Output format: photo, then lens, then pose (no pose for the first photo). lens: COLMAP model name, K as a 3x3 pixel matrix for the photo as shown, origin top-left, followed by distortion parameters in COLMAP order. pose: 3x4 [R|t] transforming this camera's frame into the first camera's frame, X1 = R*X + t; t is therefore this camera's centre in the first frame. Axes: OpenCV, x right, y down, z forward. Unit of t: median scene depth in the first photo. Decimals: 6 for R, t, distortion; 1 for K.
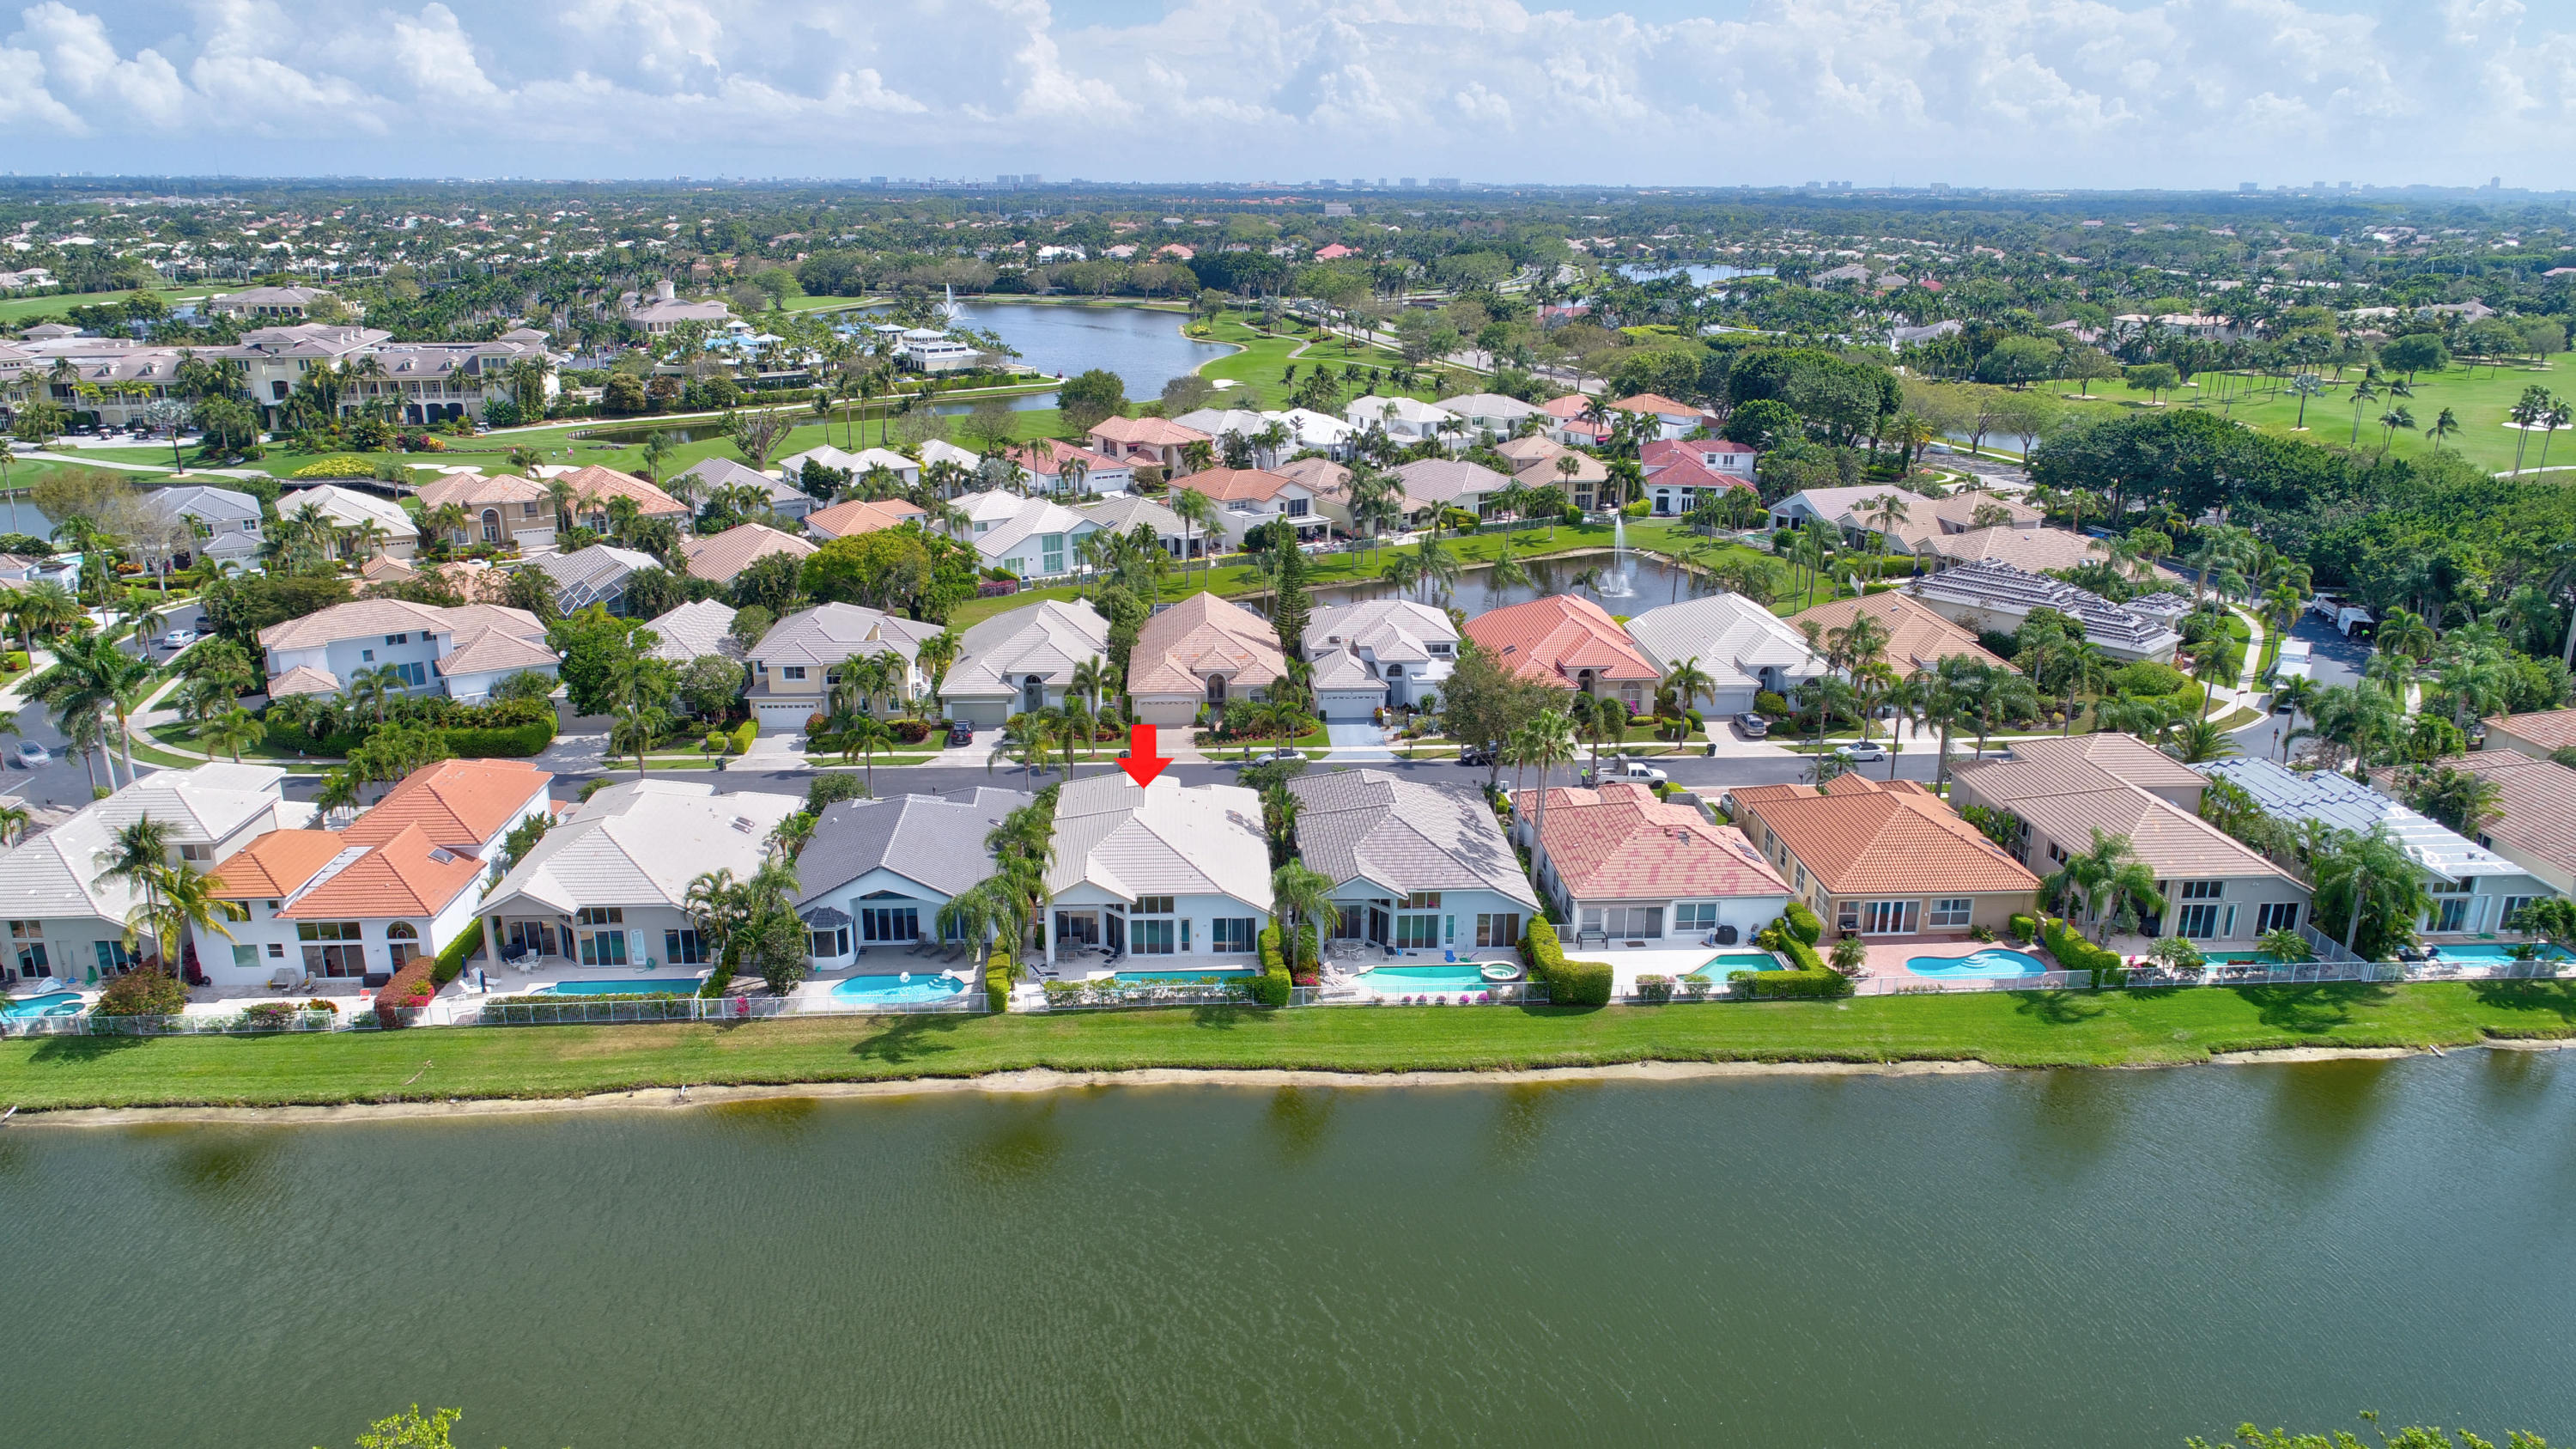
lens RADIAL K [[1753.3, 0, 1288.0], [0, 1753.3, 724.5], [0, 0, 1]] dist [0.002255, -0.001284]
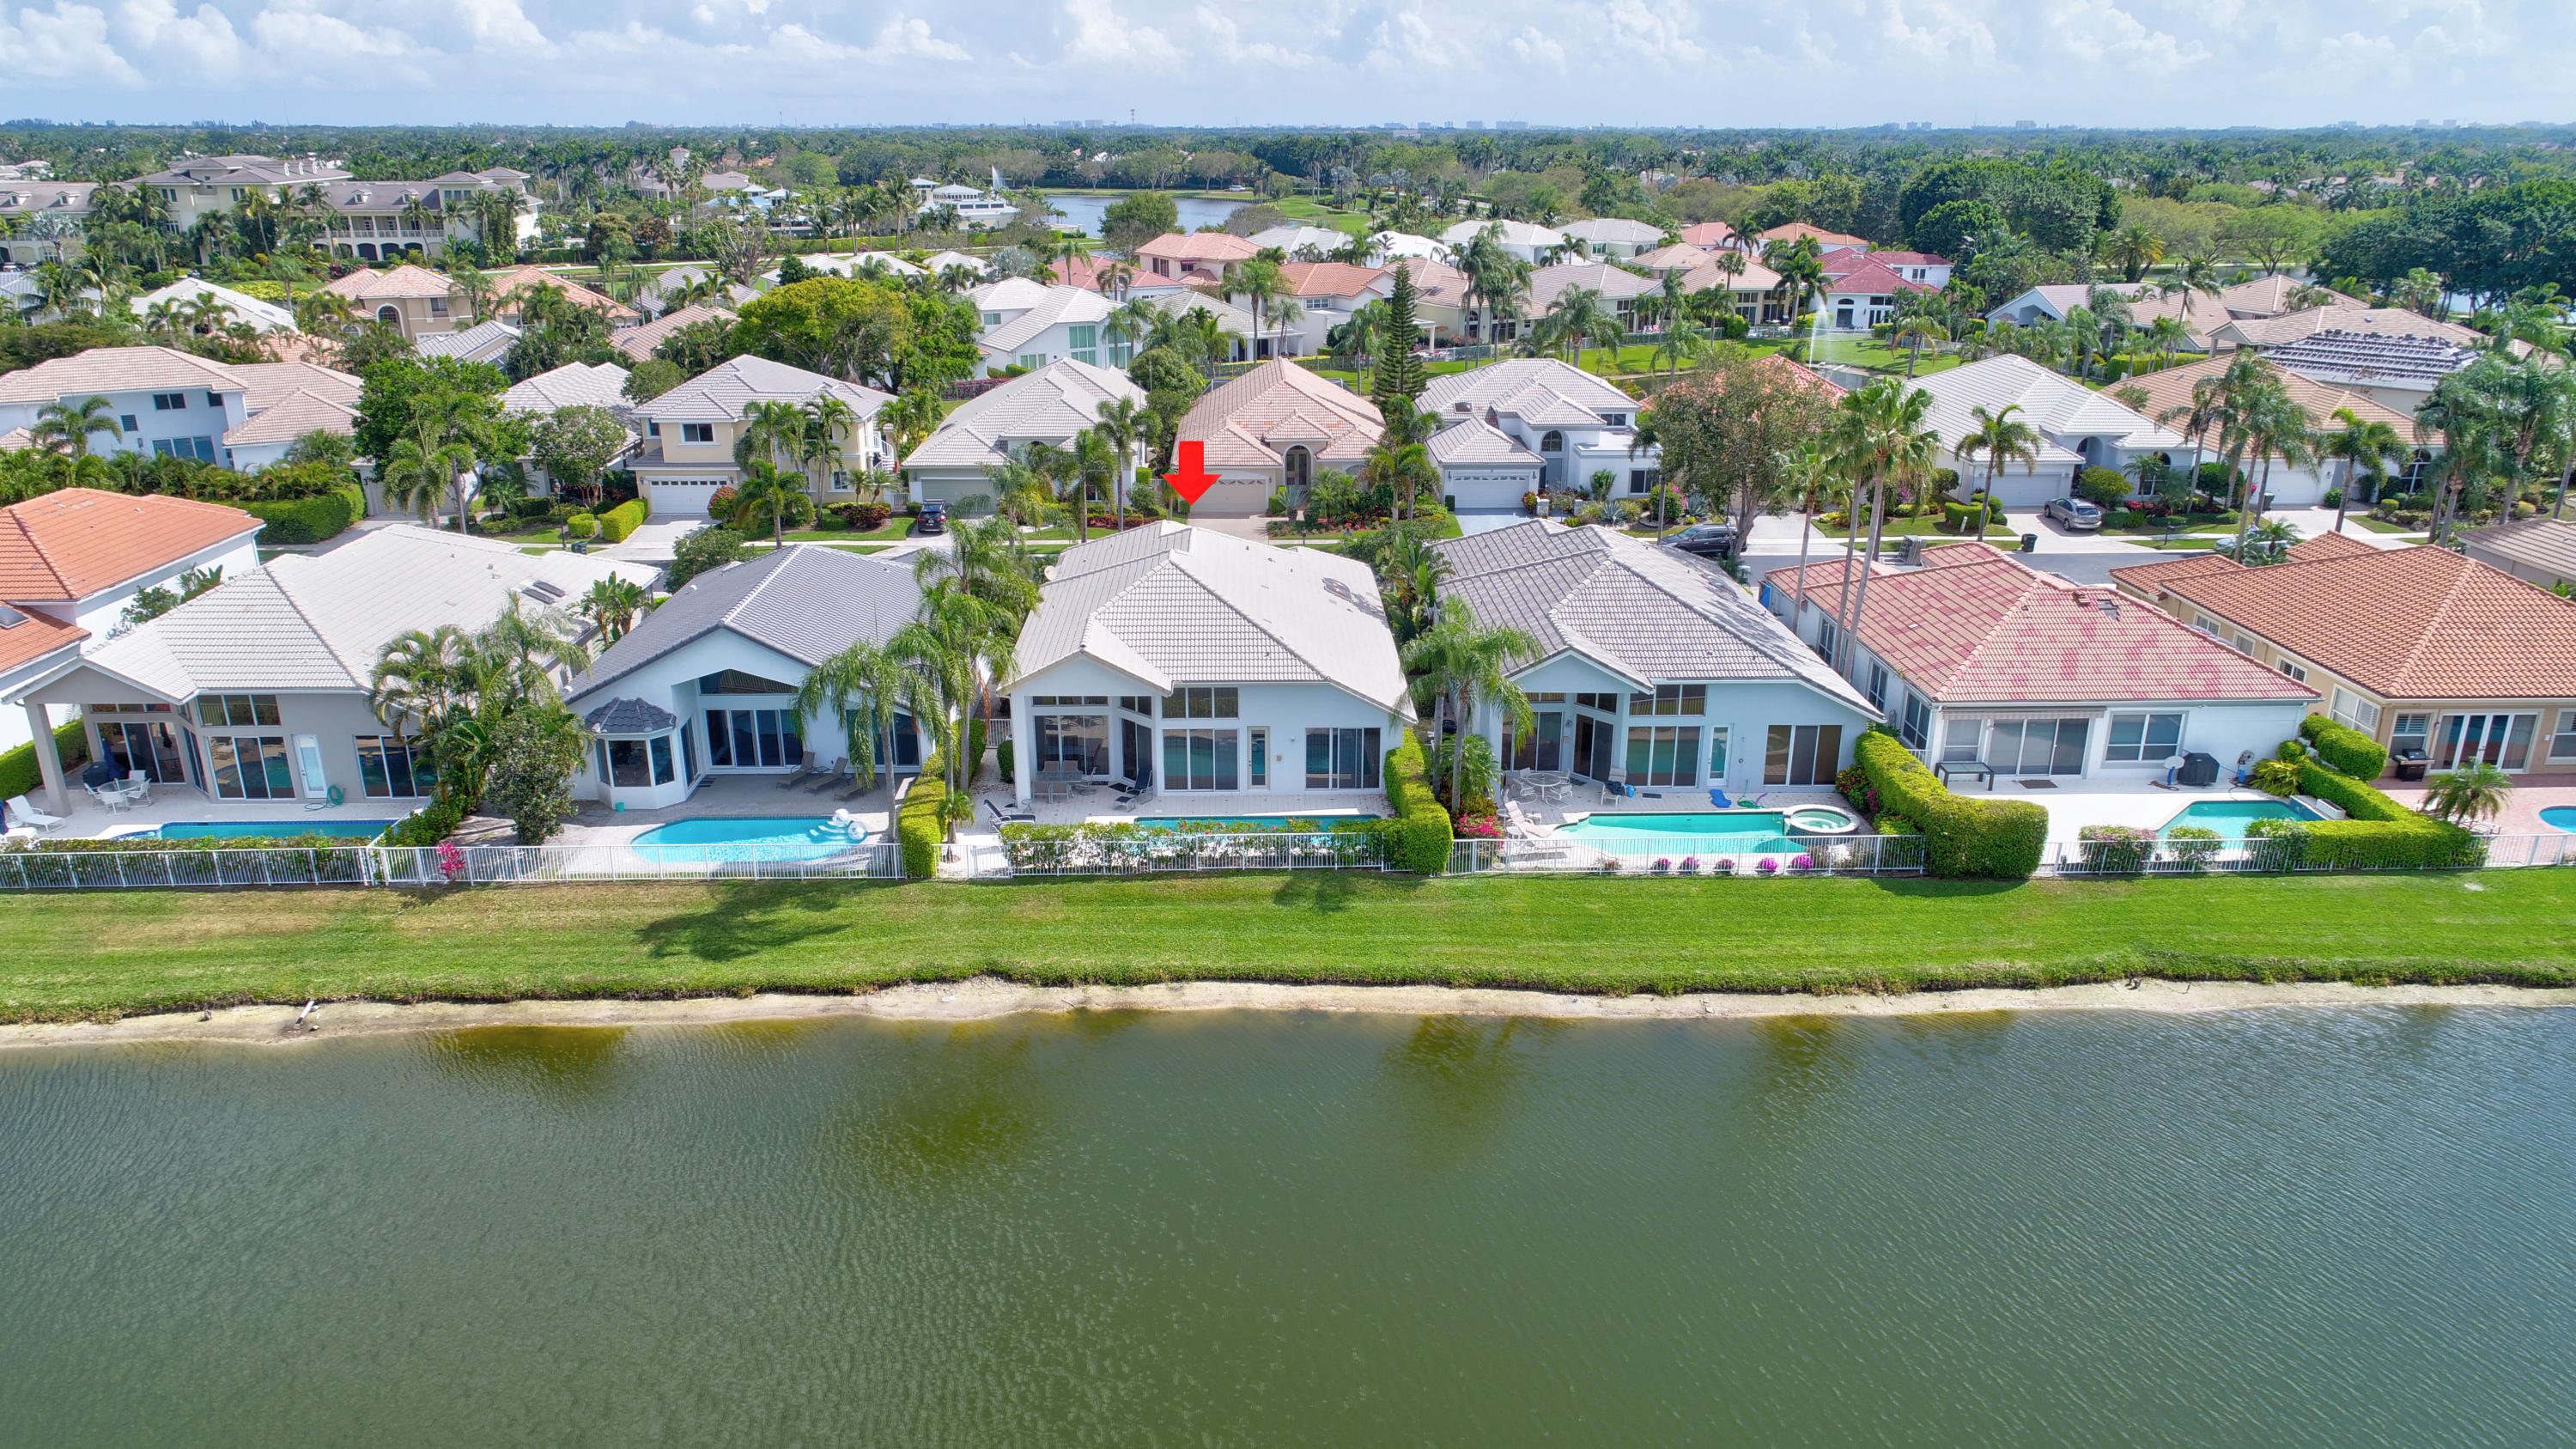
lens RADIAL K [[1753.3, 0, 1288.0], [0, 1753.3, 724.5], [0, 0, 1]] dist [0.002255, -0.001284]
pose [[0.999390, 0.006451, -0.034320, -0.028986], [-0.005552, 0.999641, 0.026203, 0.093757], [0.034477, -0.025996, 0.999067, 0.423944]]
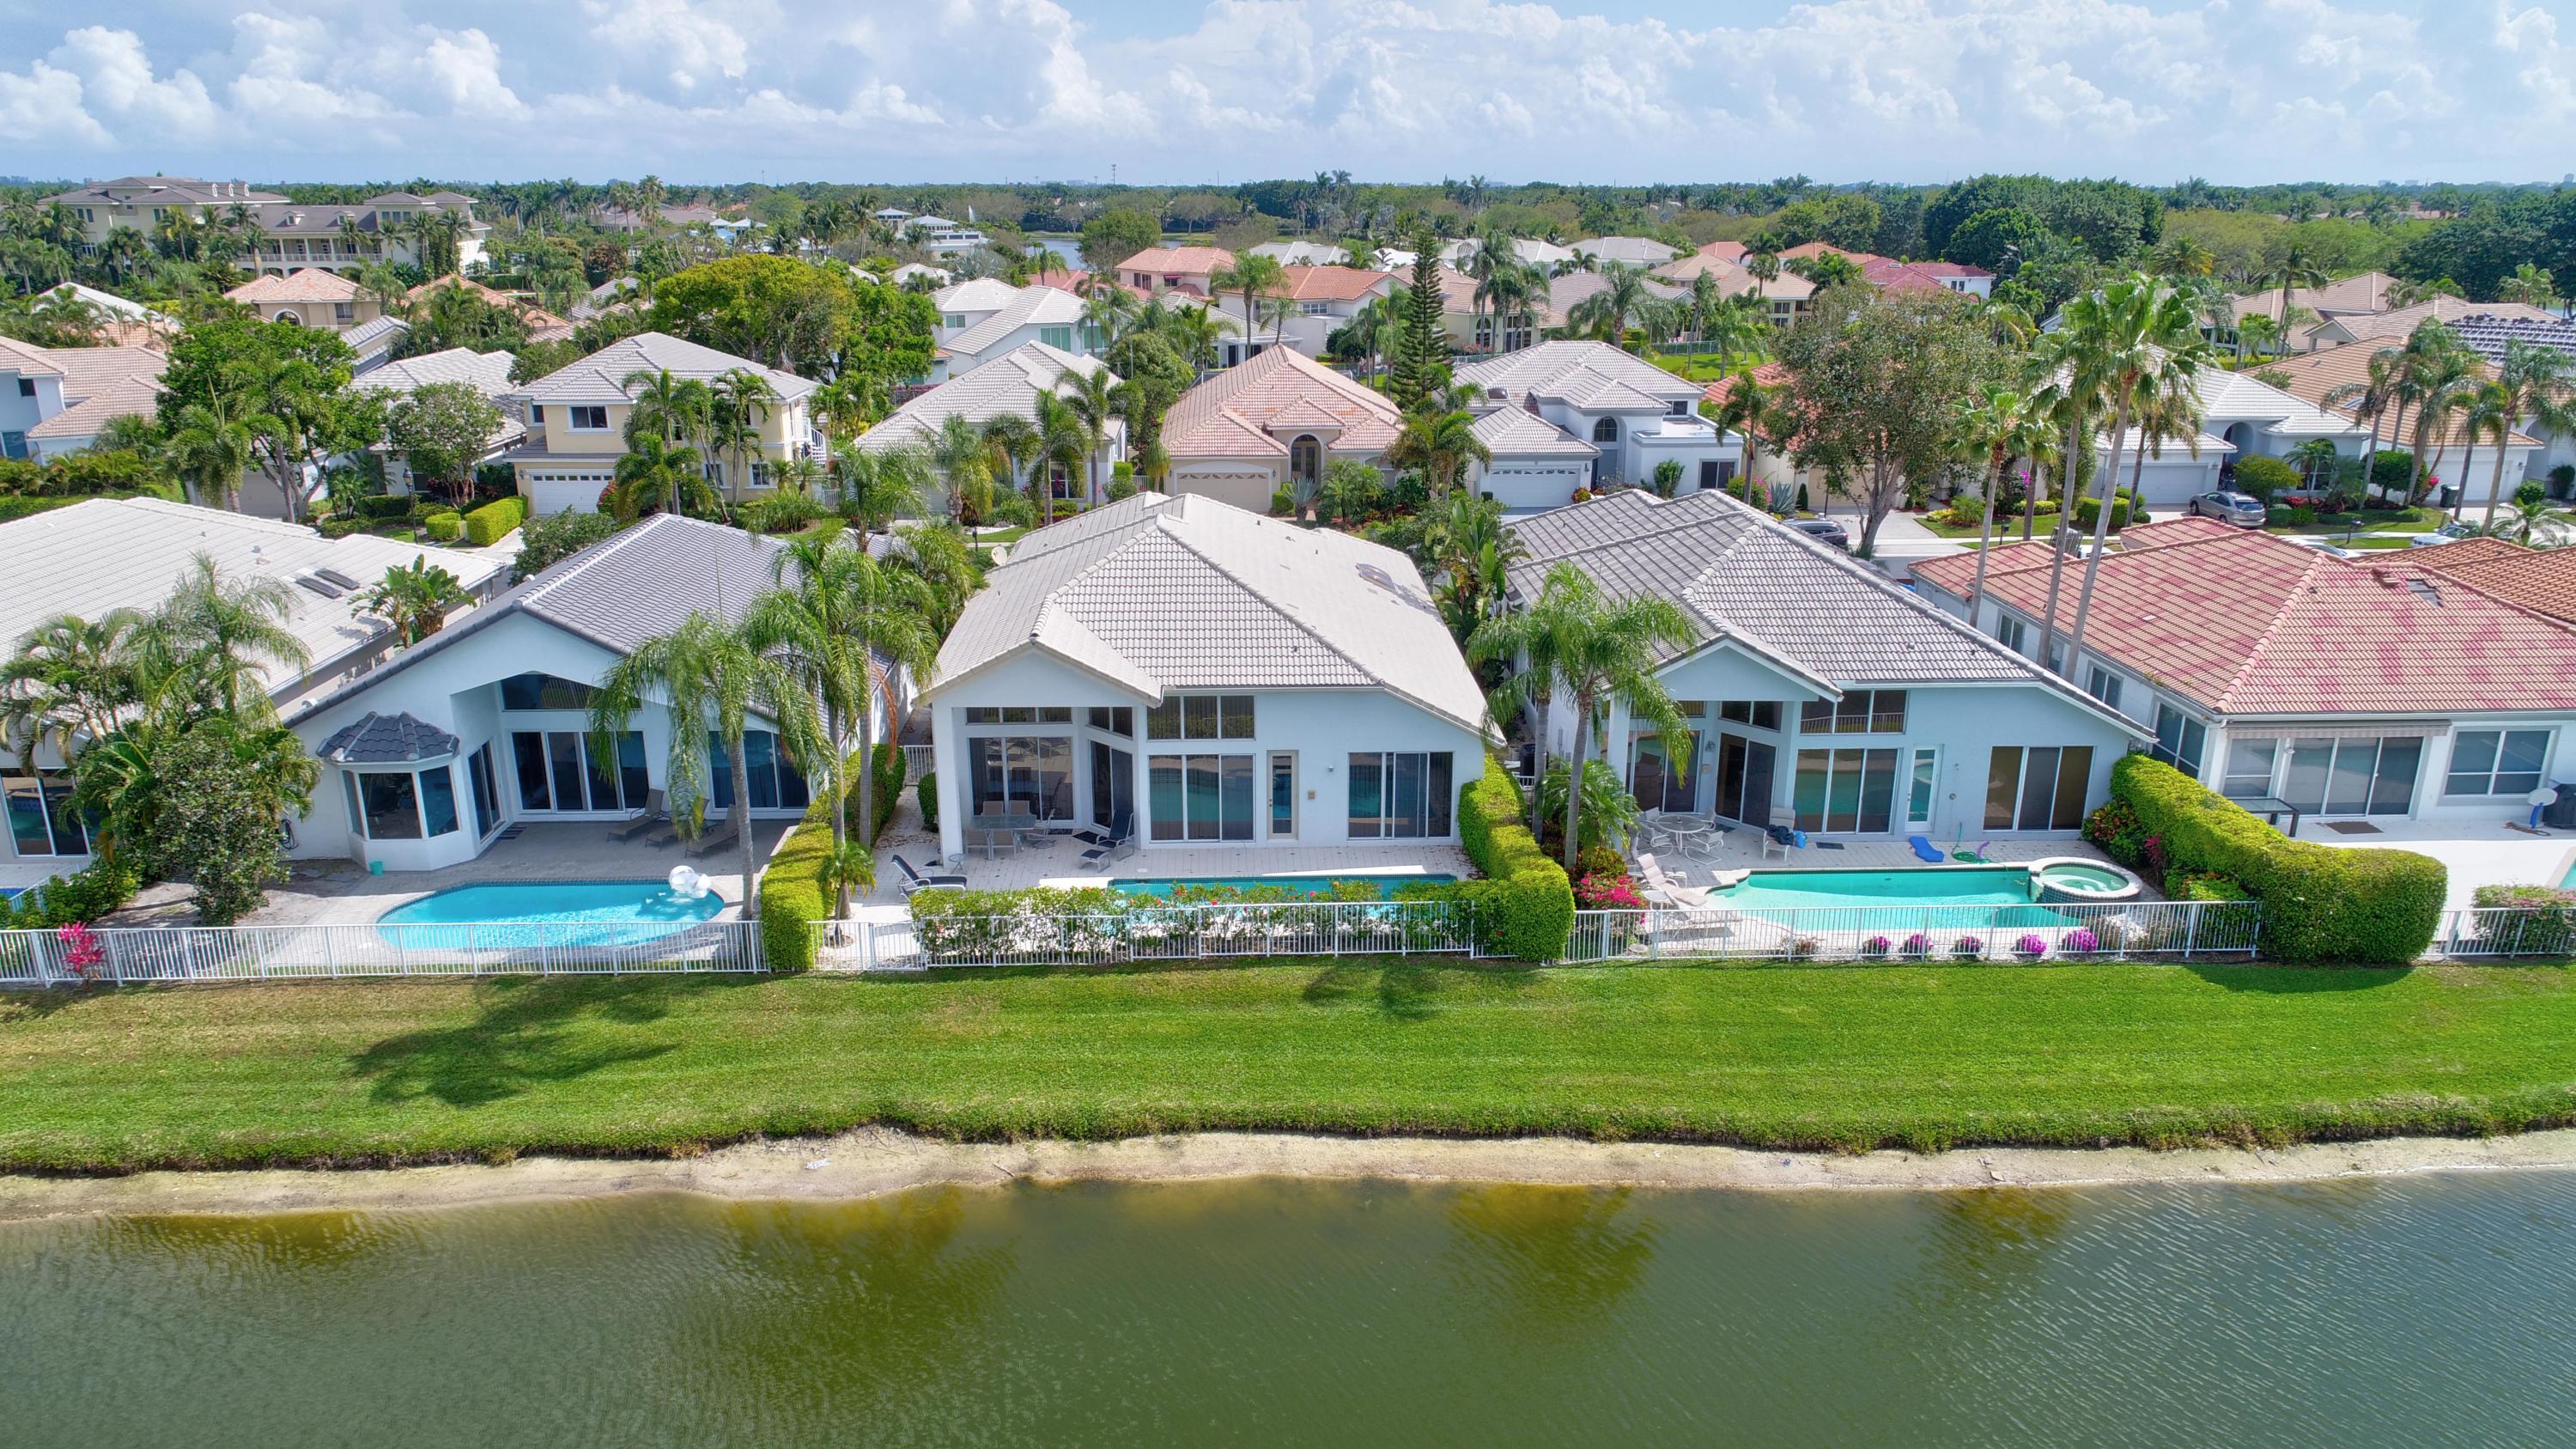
lens RADIAL K [[1753.3, 0, 1288.0], [0, 1753.3, 724.5], [0, 0, 1]] dist [0.002255, -0.001284]
pose [[0.999706, 0.001855, -0.024187, -0.046975], [-0.001990, 0.999983, -0.005561, 0.105508], [0.024176, 0.005607, 0.999692, 0.586014]]
